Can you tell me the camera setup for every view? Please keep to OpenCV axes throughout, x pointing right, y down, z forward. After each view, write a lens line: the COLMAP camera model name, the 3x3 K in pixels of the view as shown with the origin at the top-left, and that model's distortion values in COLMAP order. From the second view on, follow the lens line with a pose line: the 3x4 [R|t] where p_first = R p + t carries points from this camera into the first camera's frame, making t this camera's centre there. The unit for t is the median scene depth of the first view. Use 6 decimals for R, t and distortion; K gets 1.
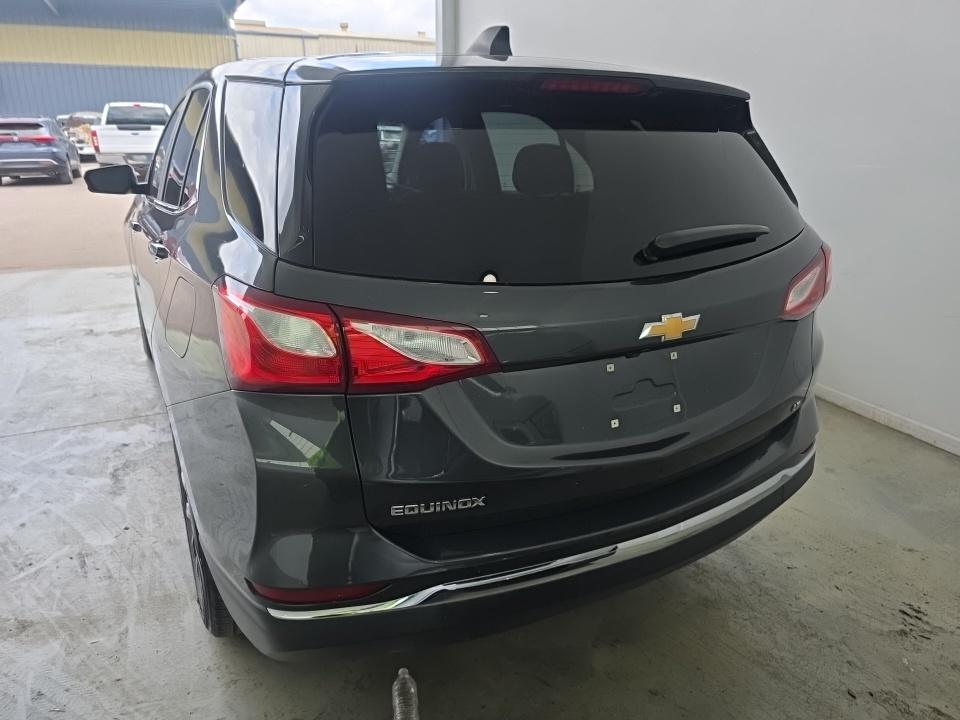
lens RADIAL K [[656.9, 0, 479.7], [0, 656.9, 361.8], [0, 0, 1]] dist [0.020700, -0.015997]
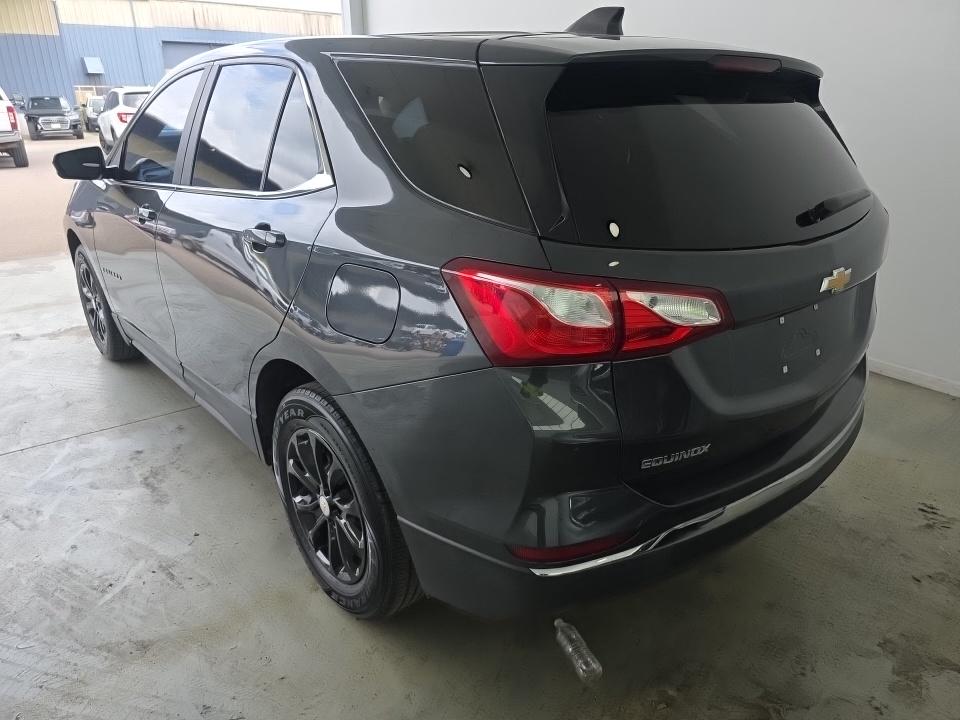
lens RADIAL K [[656.9, 0, 472.7], [0, 656.9, 362.3], [0, 0, 1]] dist [0.020700, -0.015997]
pose [[0.976184, -0.086758, 0.198843, -0.394948], [0.078892, 0.995767, 0.047160, -0.010189], [-0.202093, -0.030350, 0.978896, -0.002832]]
